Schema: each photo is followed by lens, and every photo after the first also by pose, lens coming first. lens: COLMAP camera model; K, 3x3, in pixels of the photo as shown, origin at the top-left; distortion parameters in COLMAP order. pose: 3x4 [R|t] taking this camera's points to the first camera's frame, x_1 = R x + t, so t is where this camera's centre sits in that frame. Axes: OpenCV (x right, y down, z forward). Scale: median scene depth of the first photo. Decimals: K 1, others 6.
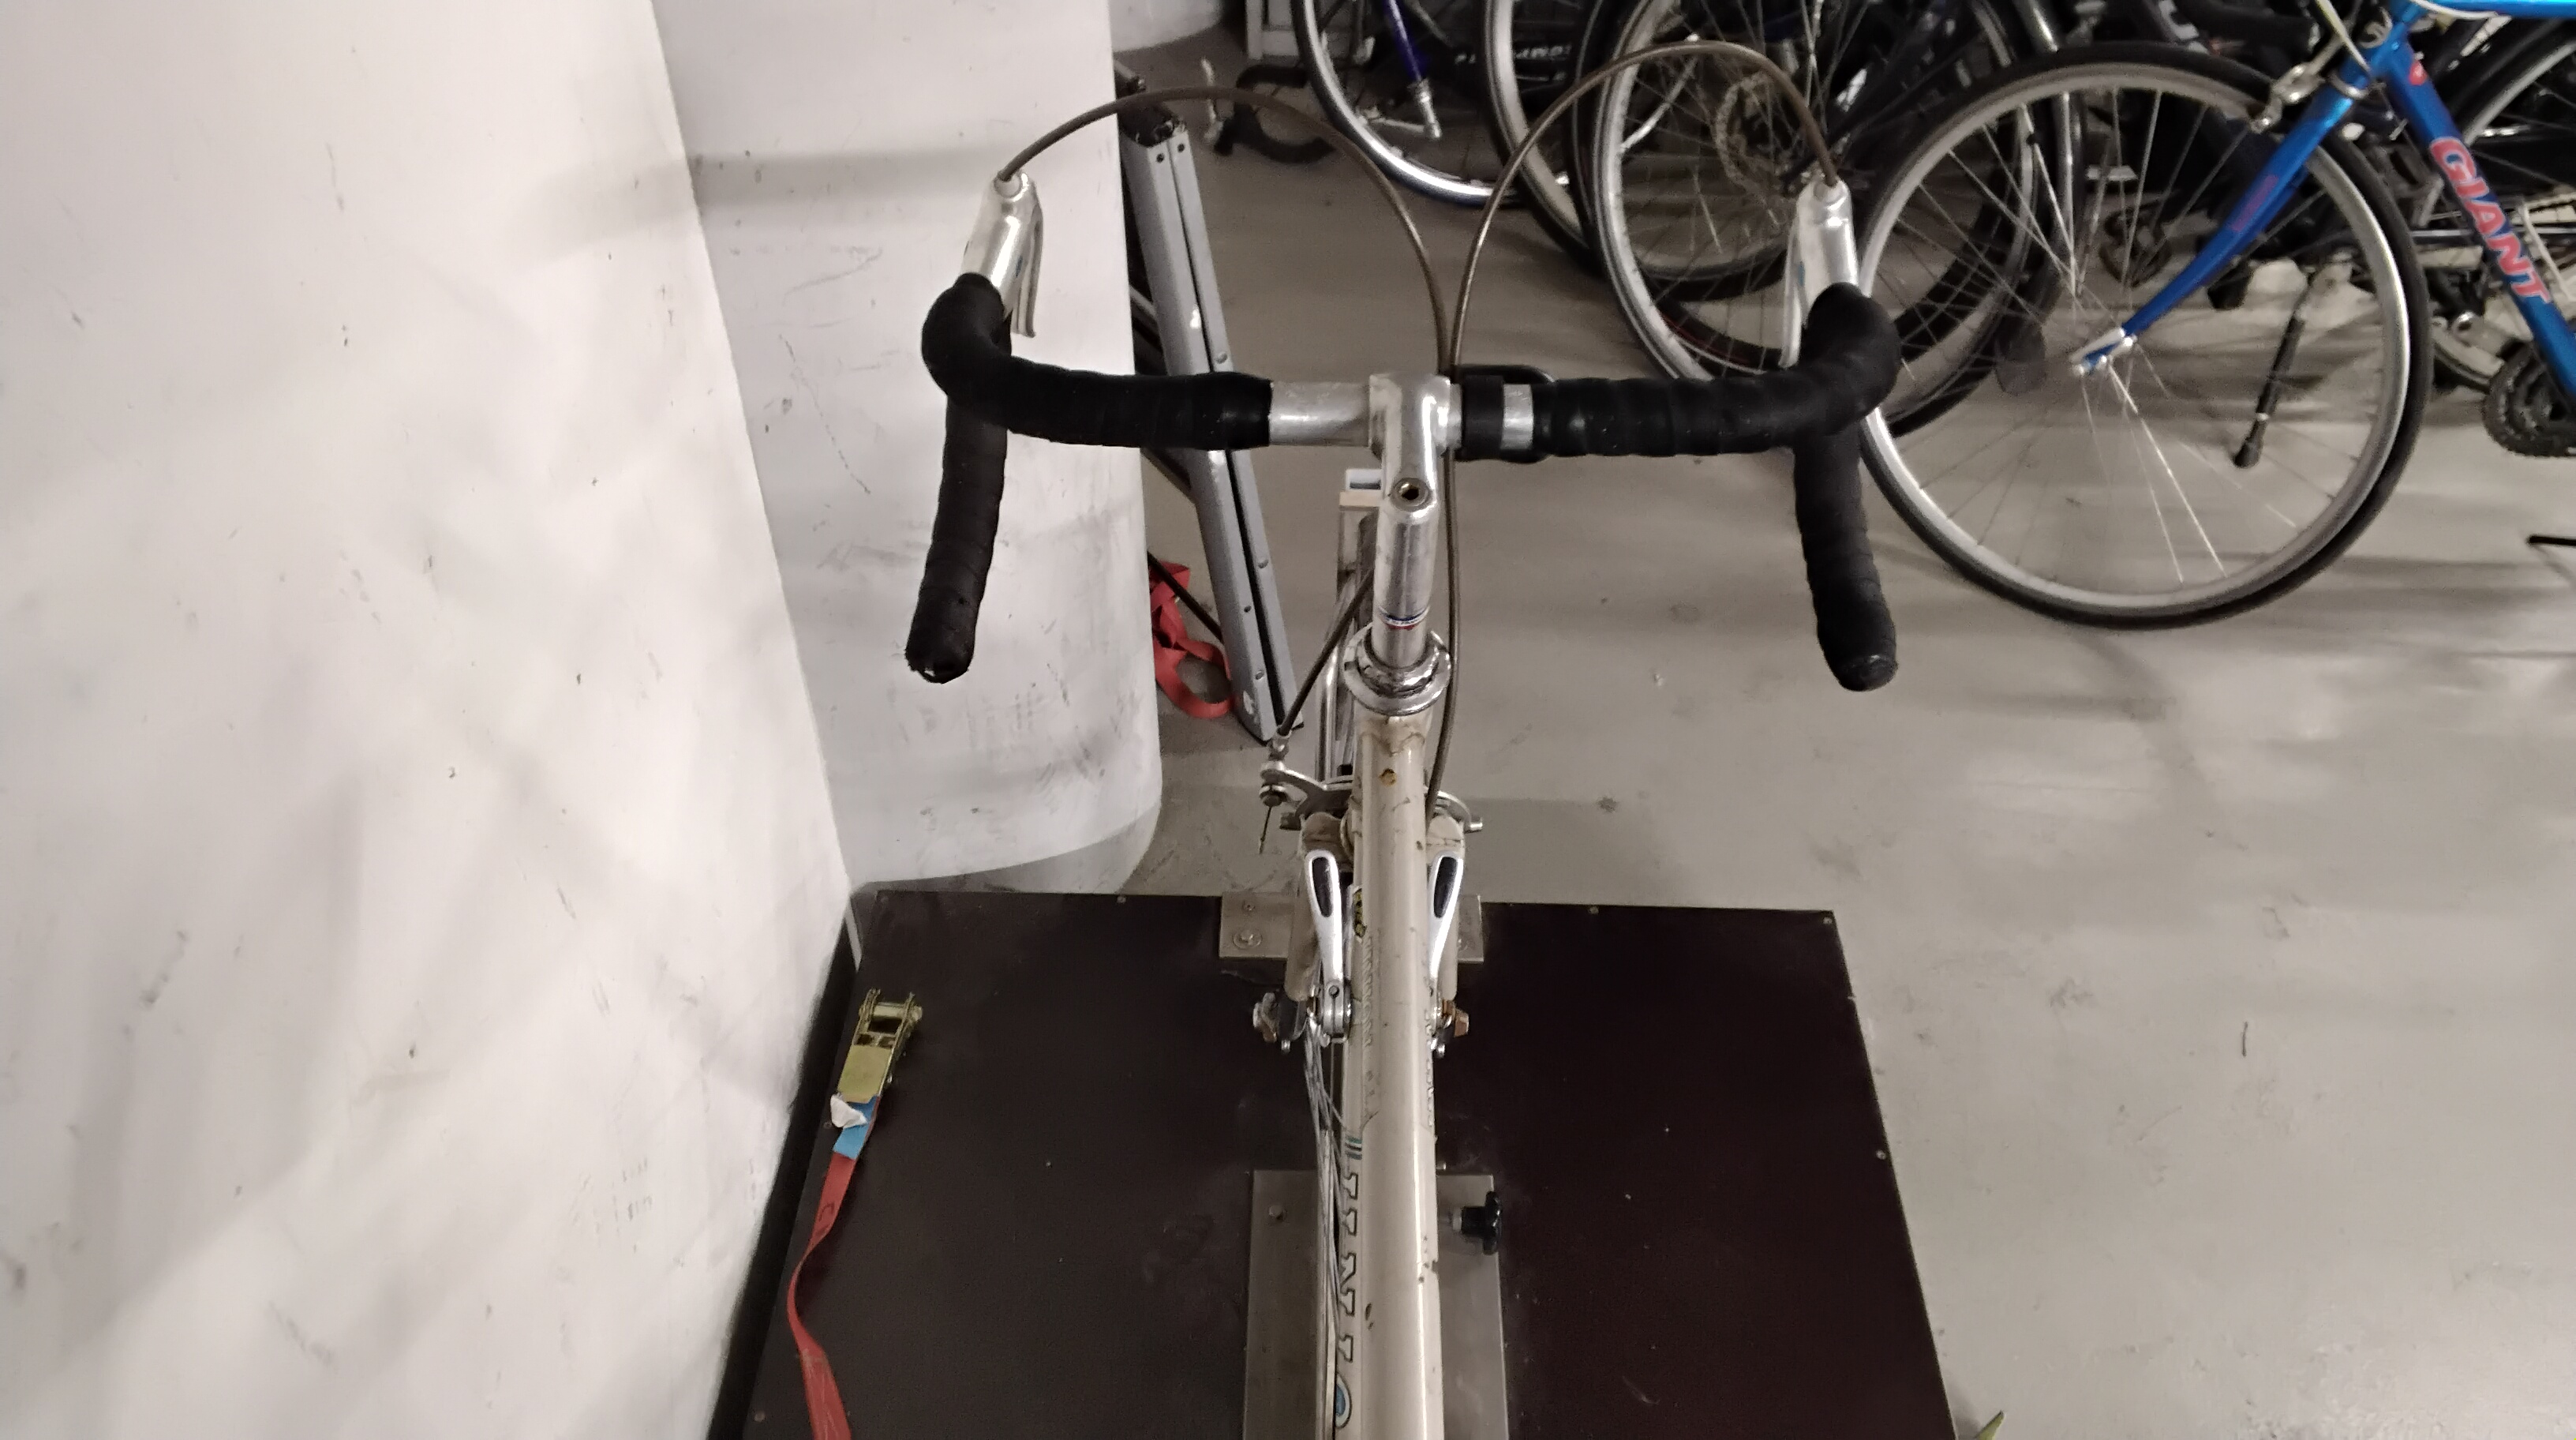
lens RADIAL K [[2044.7, 0, 1288.0], [0, 2044.7, 720.0], [0, 0, 1]] dist [0.107552, -0.170882]
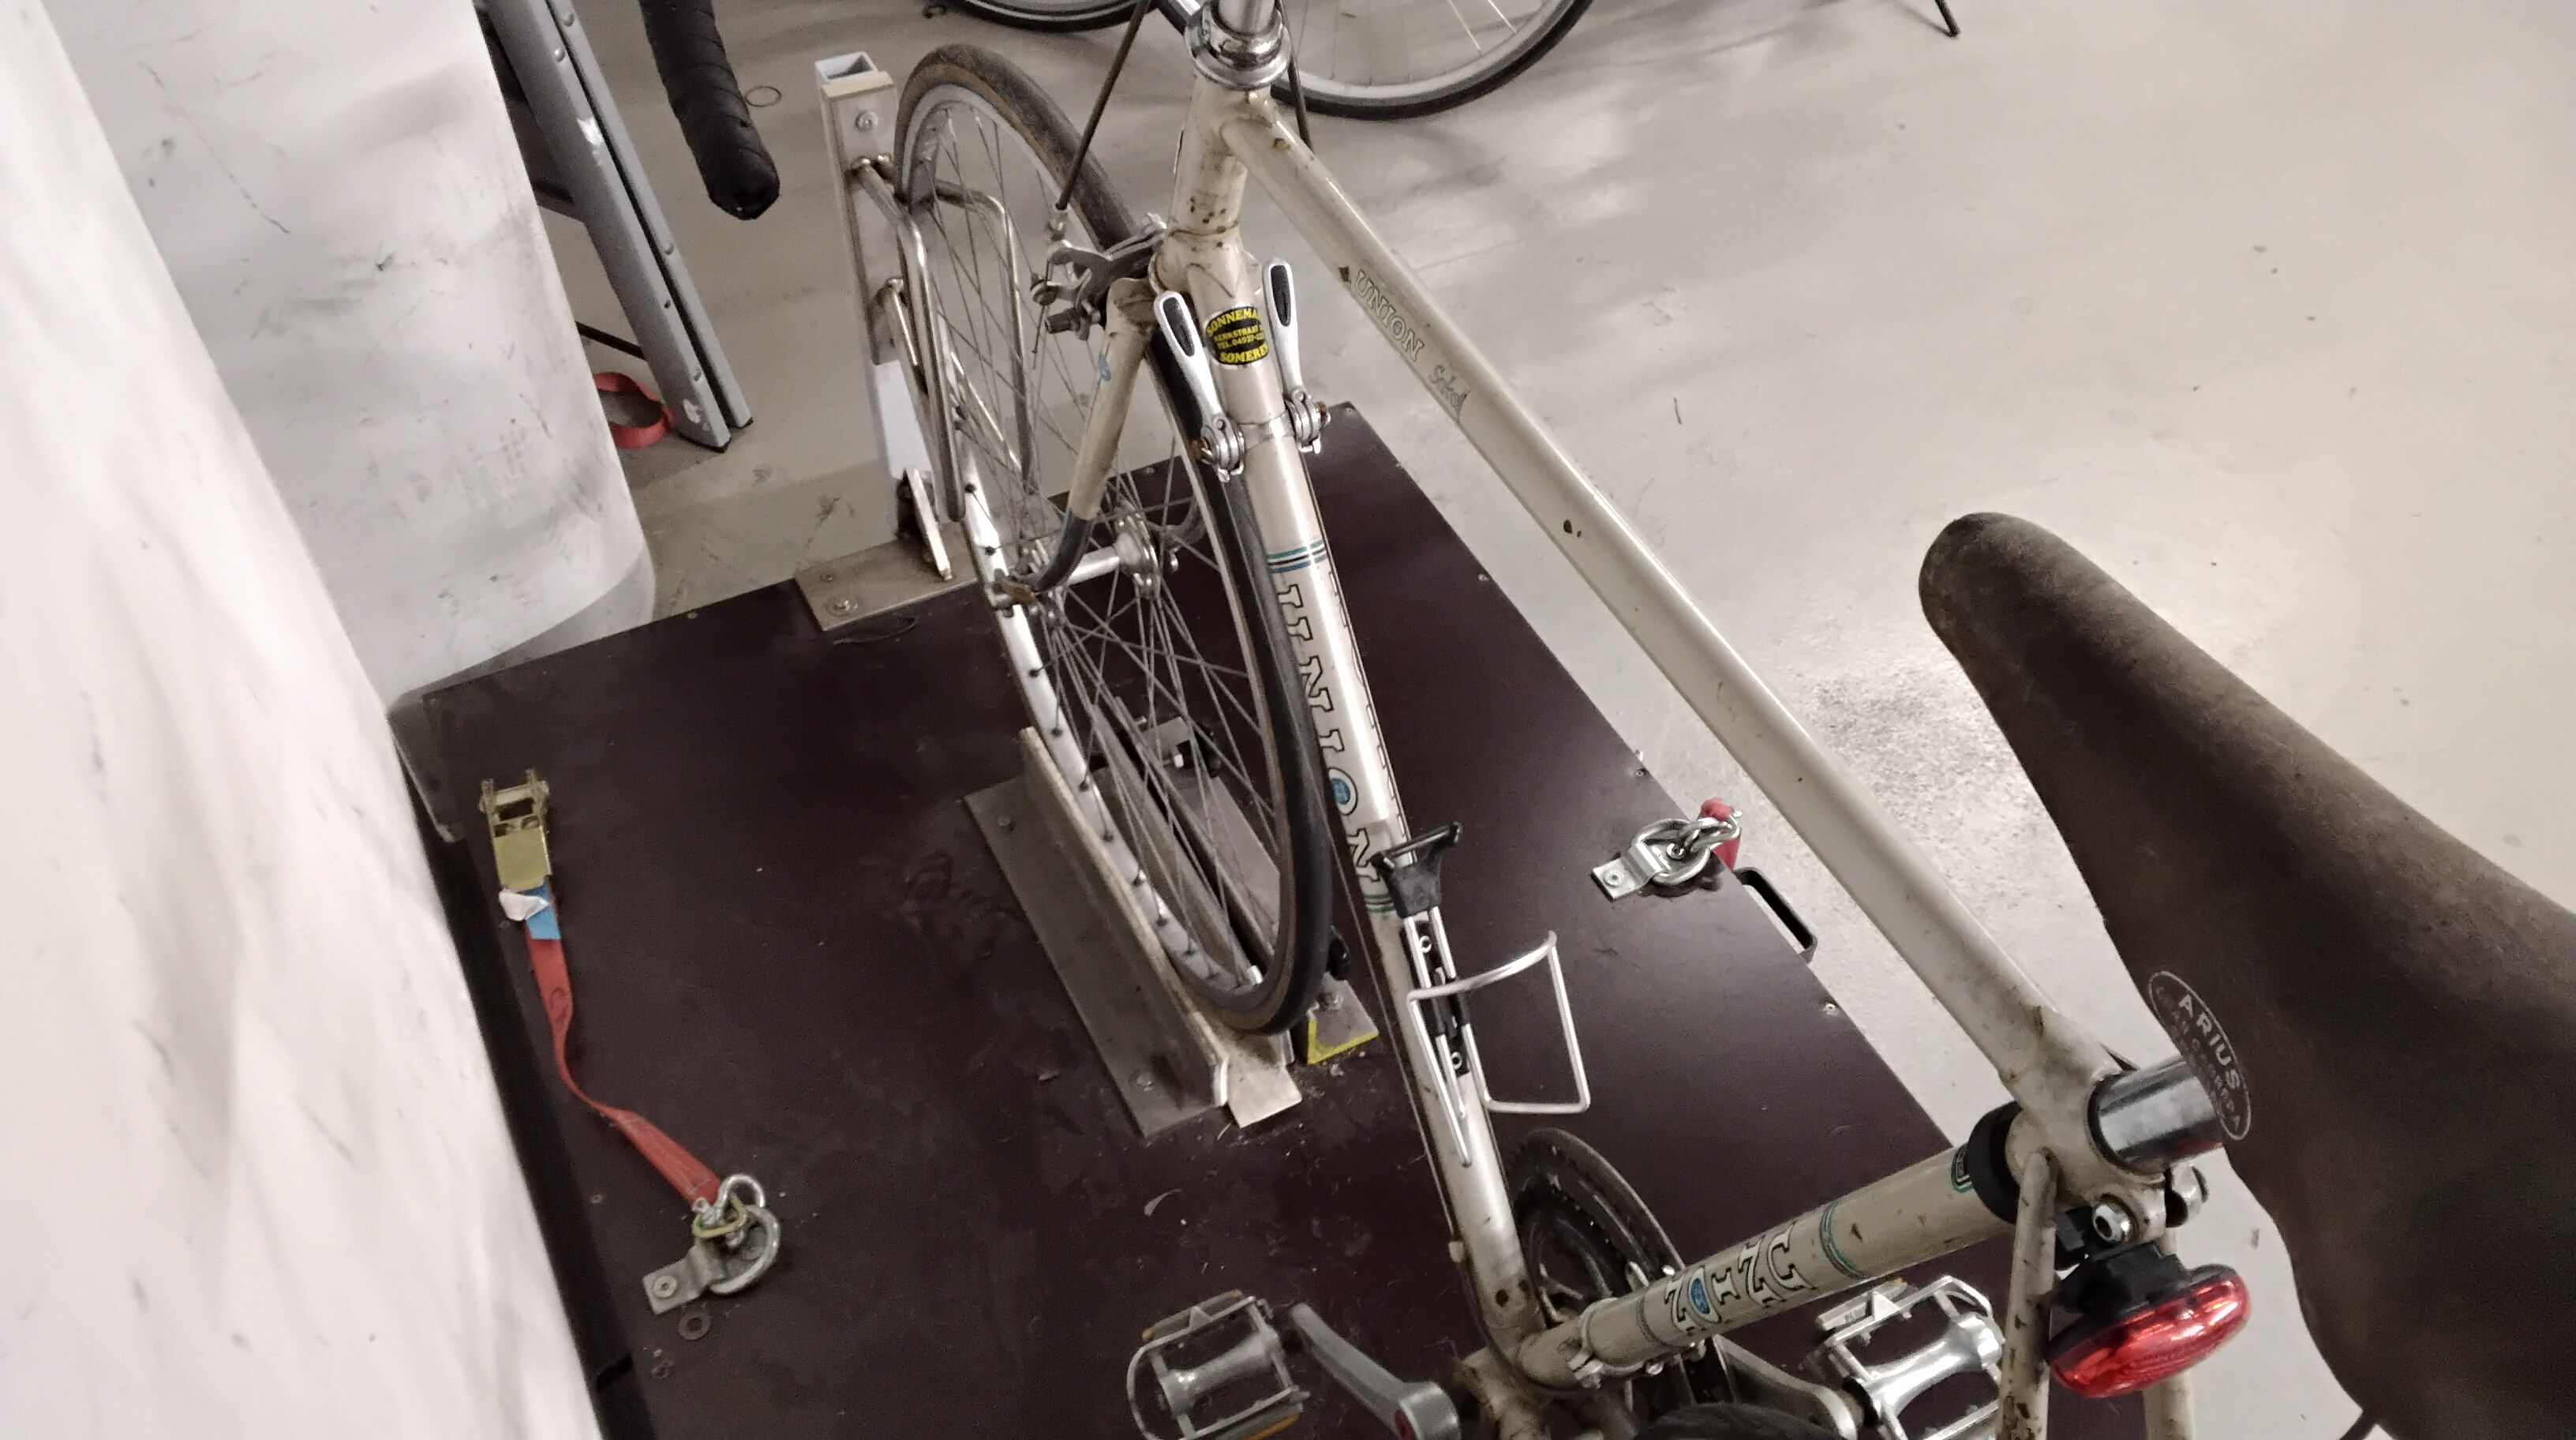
lens RADIAL K [[2044.7, 0, 1288.0], [0, 2044.7, 720.0], [0, 0, 1]] dist [0.107552, -0.170882]
pose [[0.882474, -0.351467, 0.312587, -0.153233], [0.308103, 0.934082, 0.180451, 0.046241], [-0.355404, -0.062934, 0.932592, 0.015322]]
